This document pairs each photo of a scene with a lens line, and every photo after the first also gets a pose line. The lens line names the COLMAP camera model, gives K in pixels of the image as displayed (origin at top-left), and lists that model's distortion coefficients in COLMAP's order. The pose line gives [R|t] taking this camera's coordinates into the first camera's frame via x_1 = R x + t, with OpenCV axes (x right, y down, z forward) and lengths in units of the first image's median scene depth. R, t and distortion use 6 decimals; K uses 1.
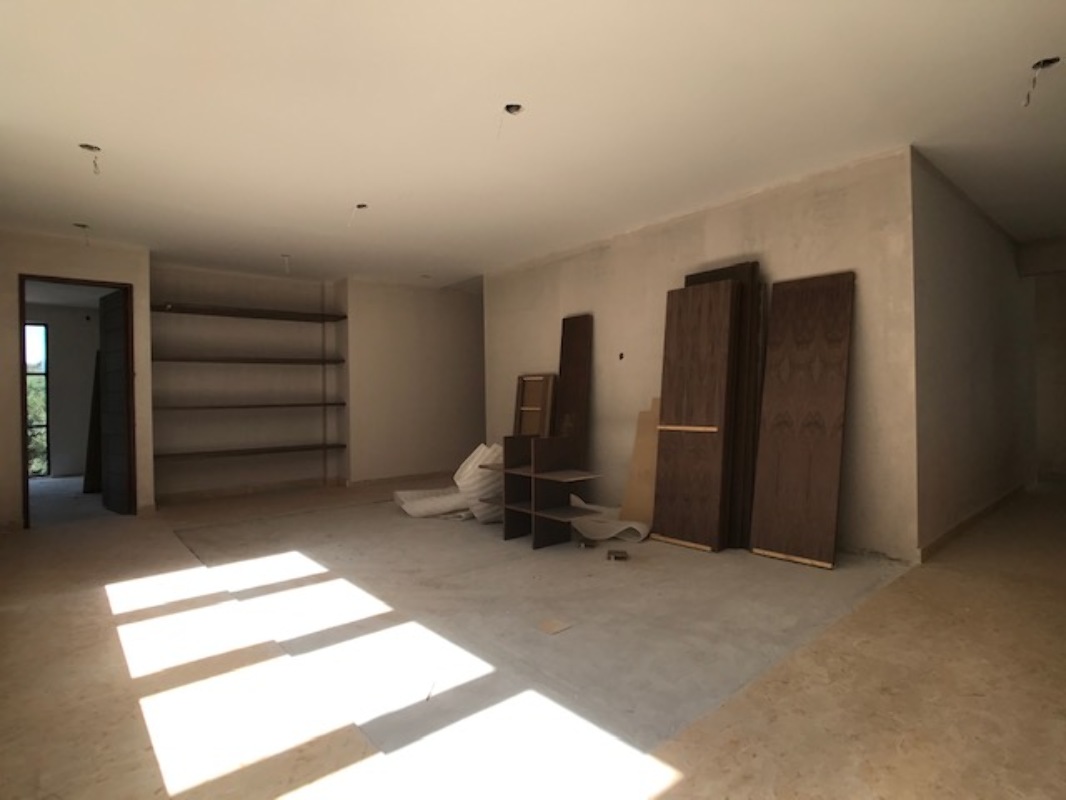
lens RADIAL K [[563.1, 0, 535.9], [0, 563.1, 397.7], [0, 0, 1]] dist [-0.032452, 0.018054]
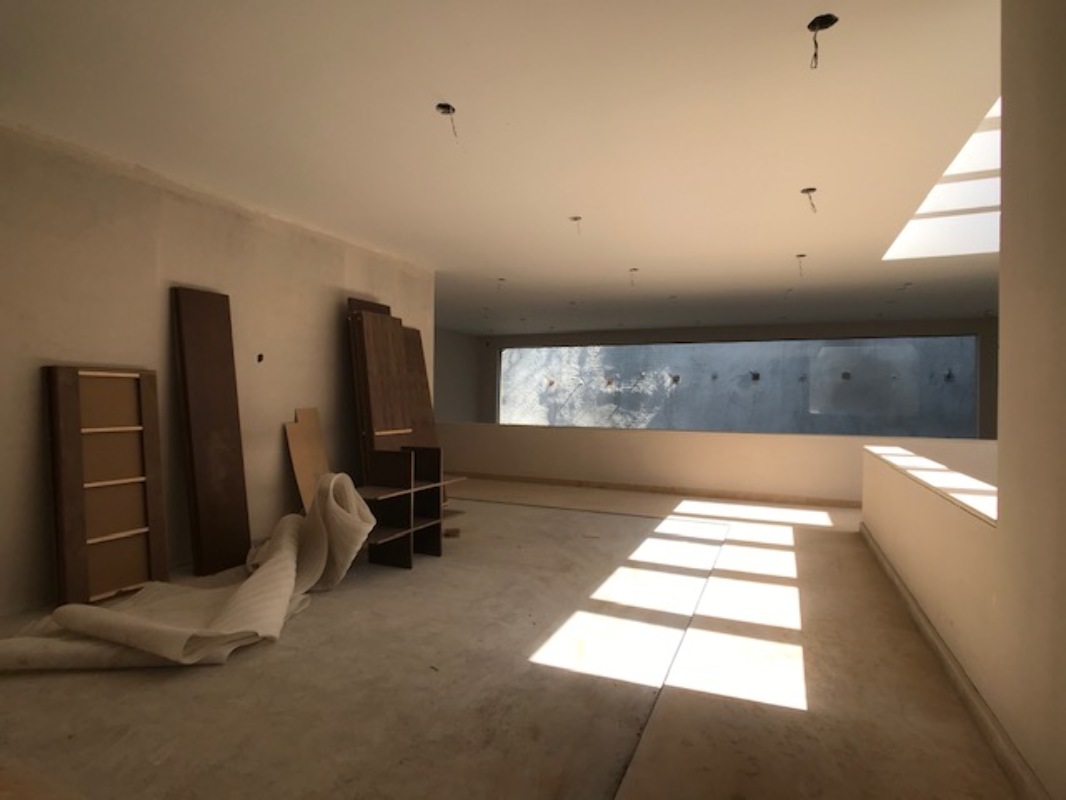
lens RADIAL K [[563.1, 0, 535.9], [0, 563.1, 397.7], [0, 0, 1]] dist [-0.032452, 0.018054]
pose [[-0.425269, 0.012411, 0.904982, -0.782449], [0.002784, 0.999919, -0.012405, -0.003317], [-0.905063, -0.002756, -0.425269, 0.992340]]
